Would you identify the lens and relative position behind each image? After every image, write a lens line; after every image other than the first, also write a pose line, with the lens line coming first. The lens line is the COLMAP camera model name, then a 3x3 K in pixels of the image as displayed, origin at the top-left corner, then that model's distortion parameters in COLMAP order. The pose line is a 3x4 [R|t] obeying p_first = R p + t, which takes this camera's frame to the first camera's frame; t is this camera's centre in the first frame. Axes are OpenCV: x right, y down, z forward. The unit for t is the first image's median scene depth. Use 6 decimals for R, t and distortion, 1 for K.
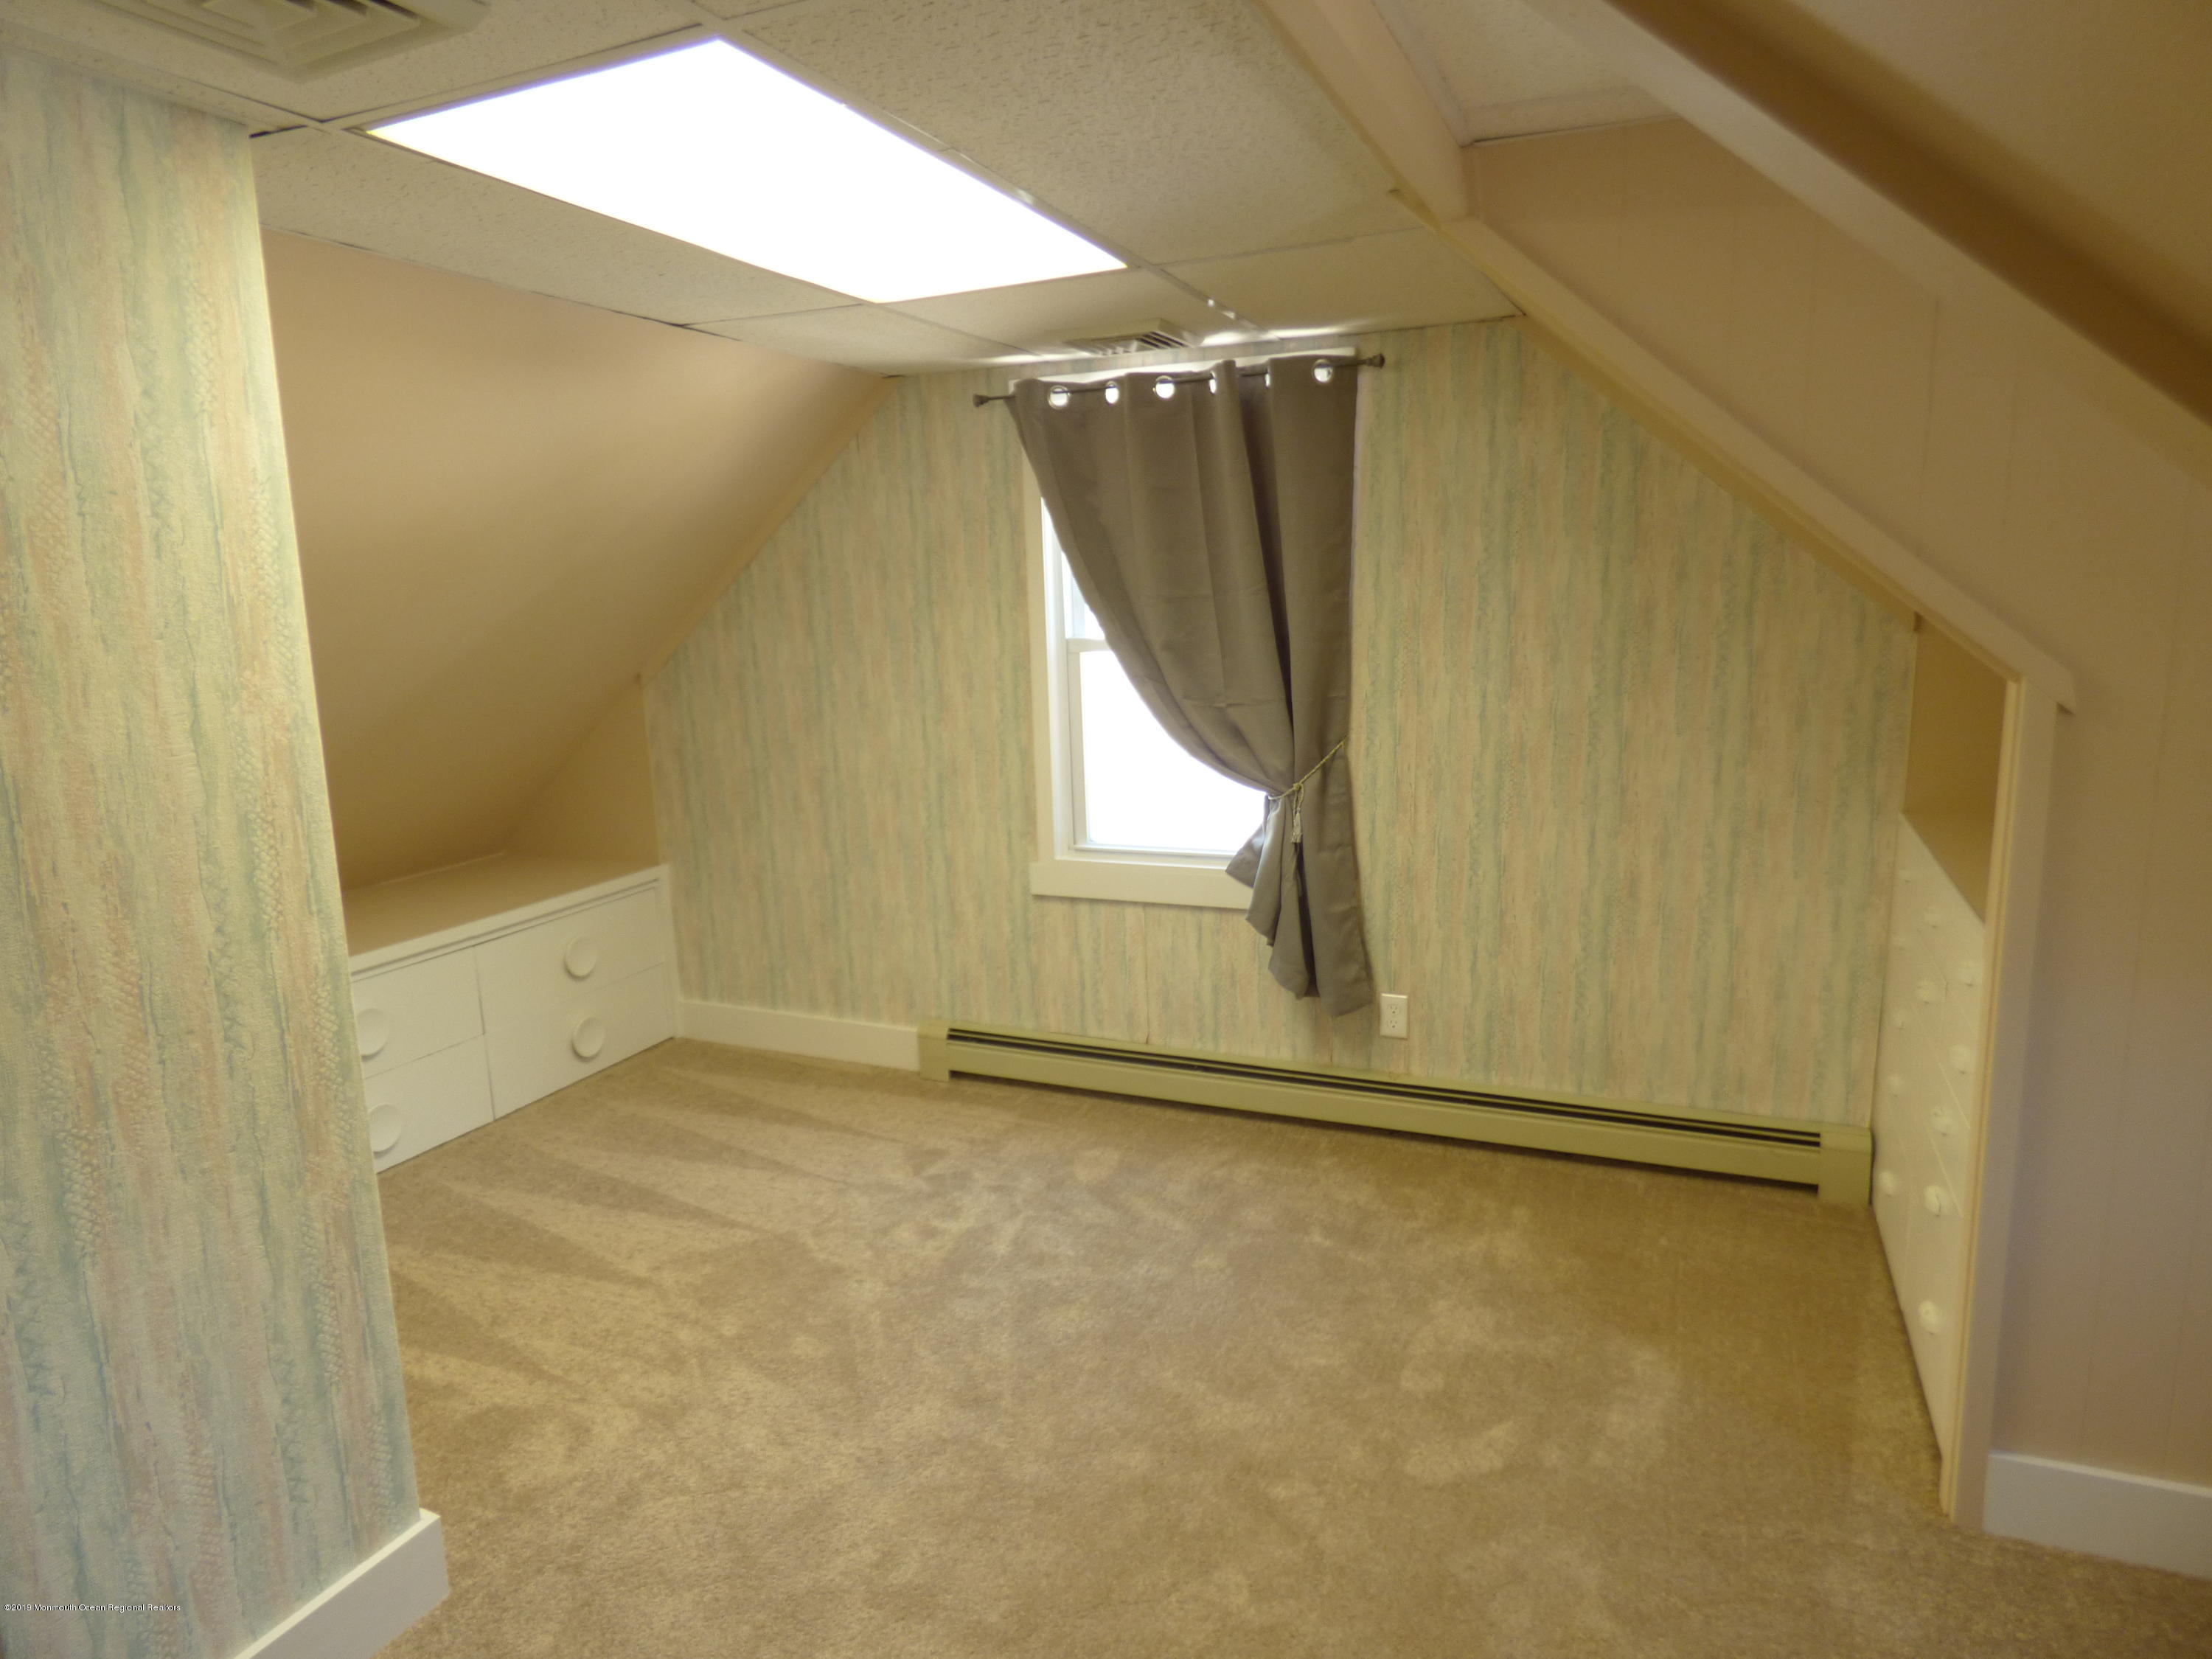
lens RADIAL K [[1301.8, 0, 1115.7], [0, 1301.8, 822.4], [0, 0, 1]] dist [-0.031261, 0.011707]
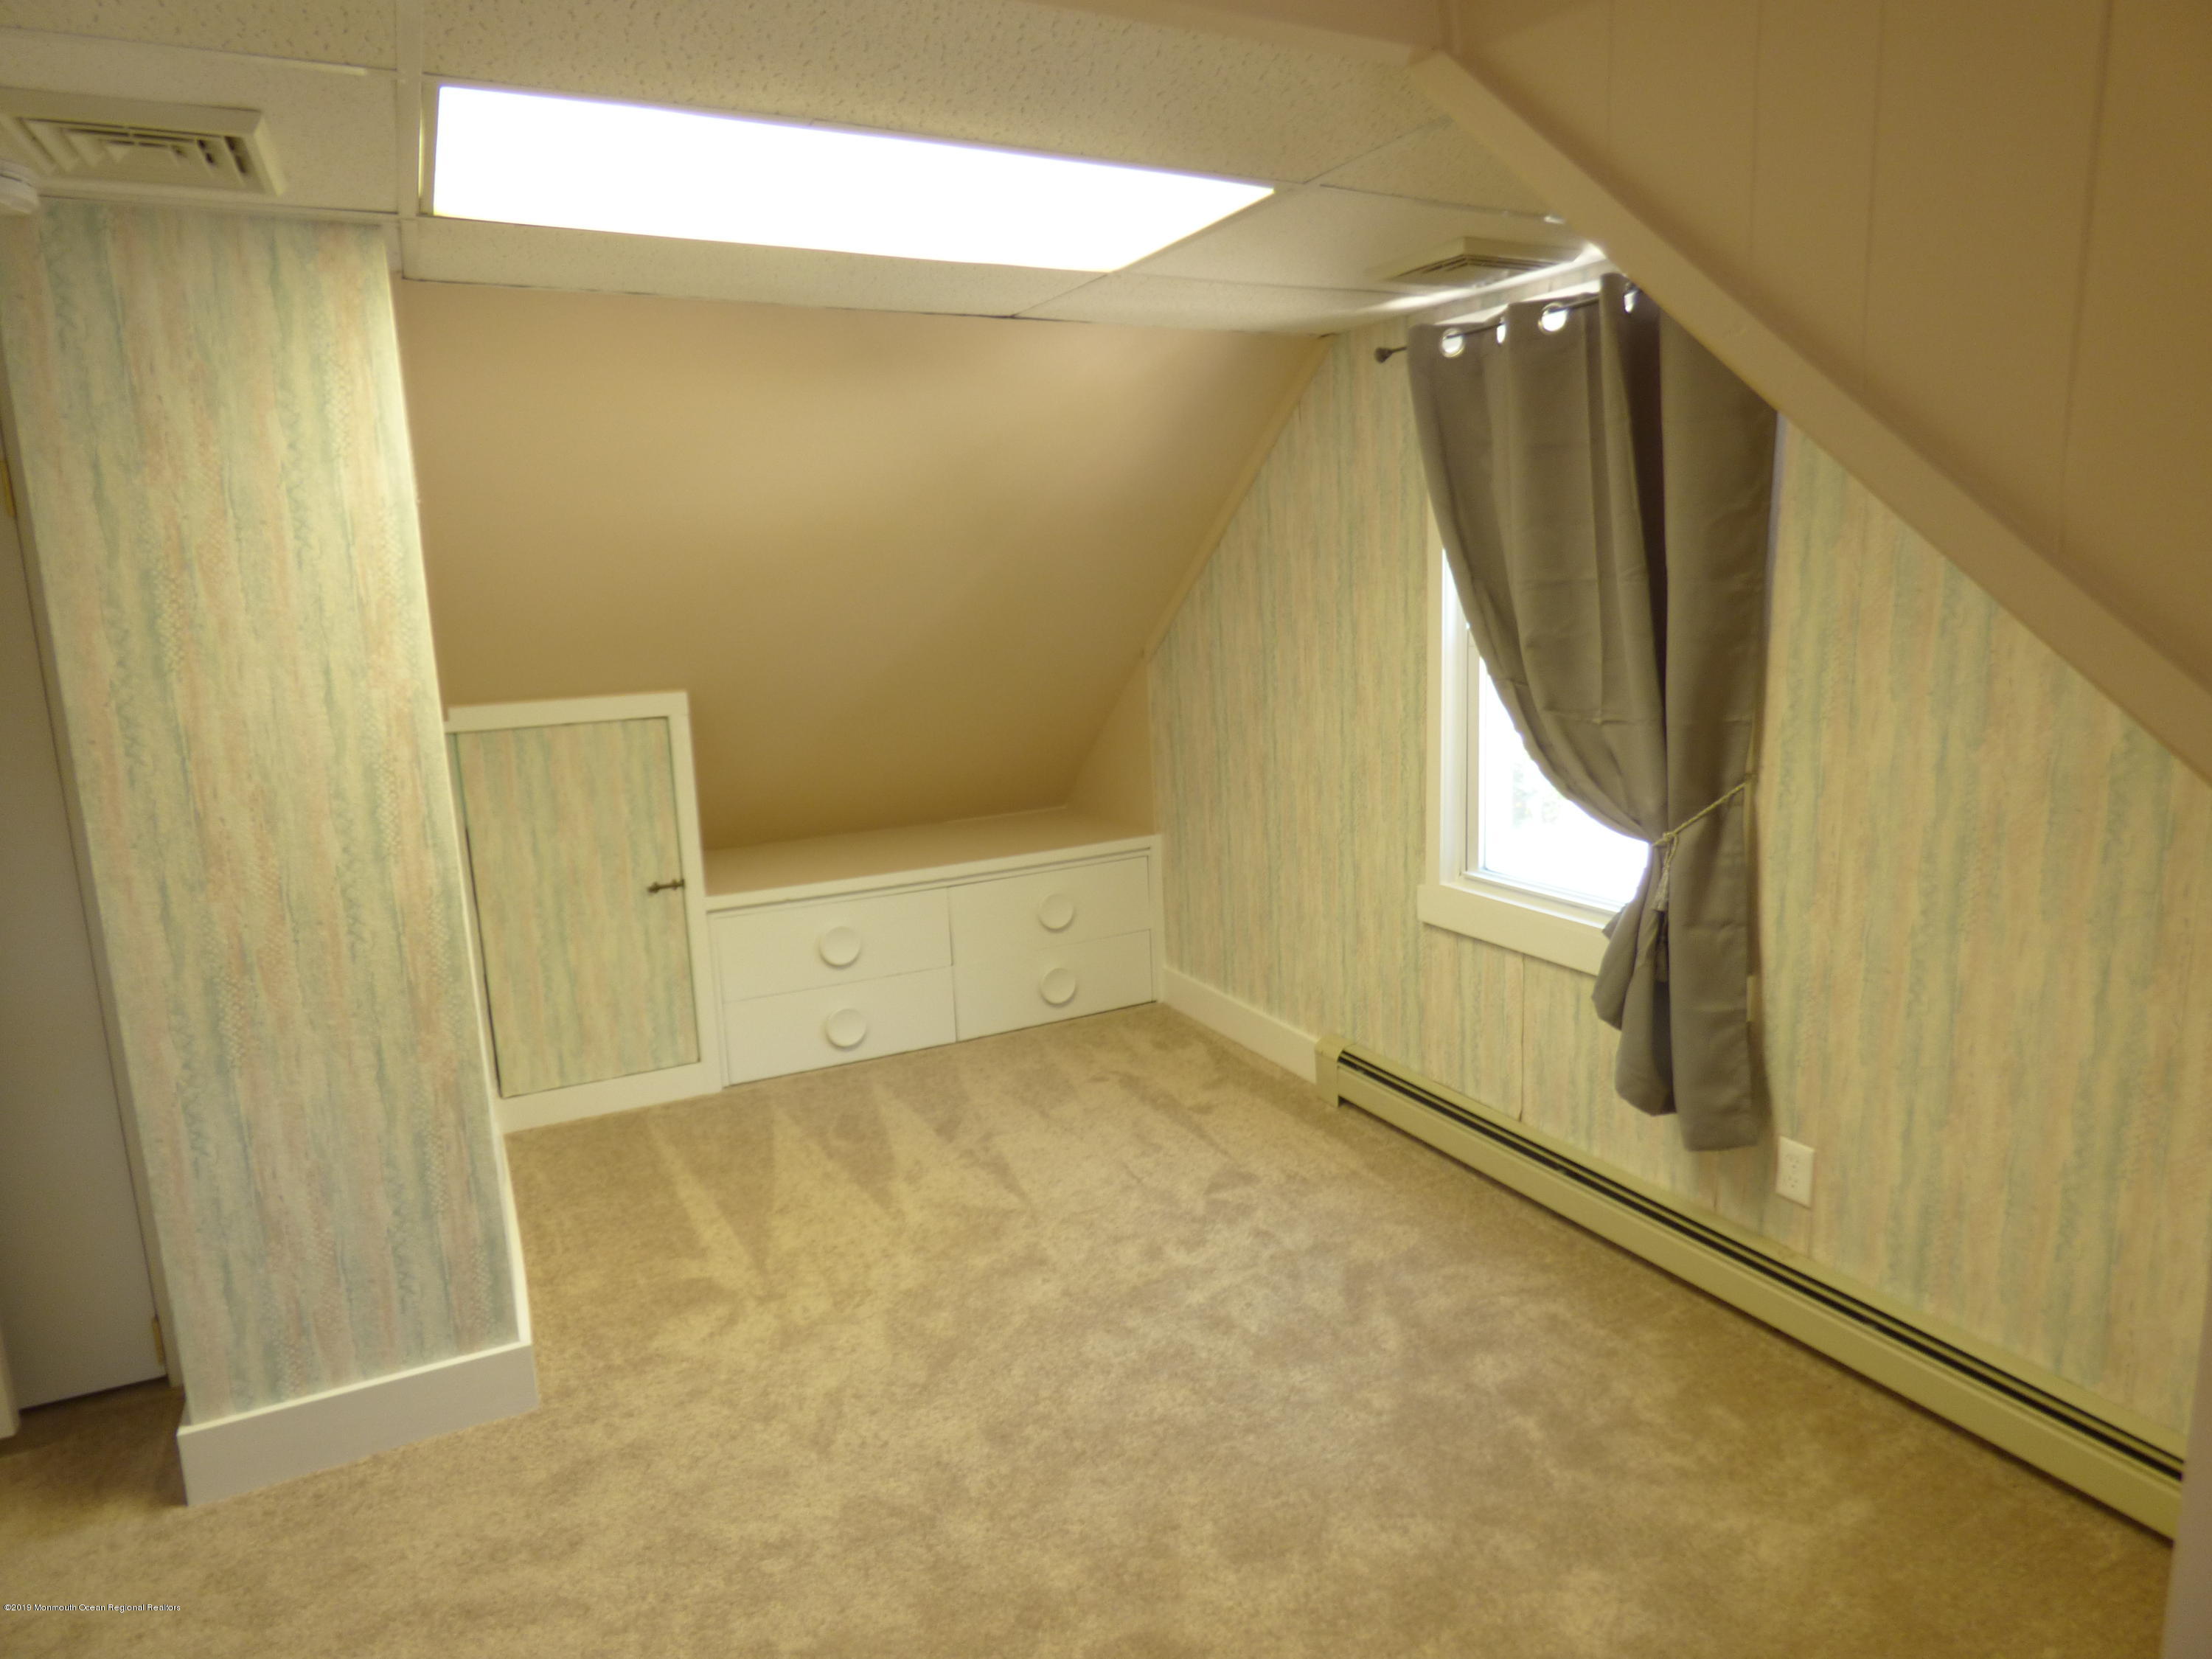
lens RADIAL K [[1303.7, 0, 1106.0], [0, 1303.7, 829.5], [0, 0, 1]] dist [-0.032853, 0.019358]
pose [[0.776894, 0.120486, -0.617996, 0.369678], [-0.099601, 0.992679, 0.068325, -0.053822], [0.621704, 0.008472, 0.783207, 0.224967]]
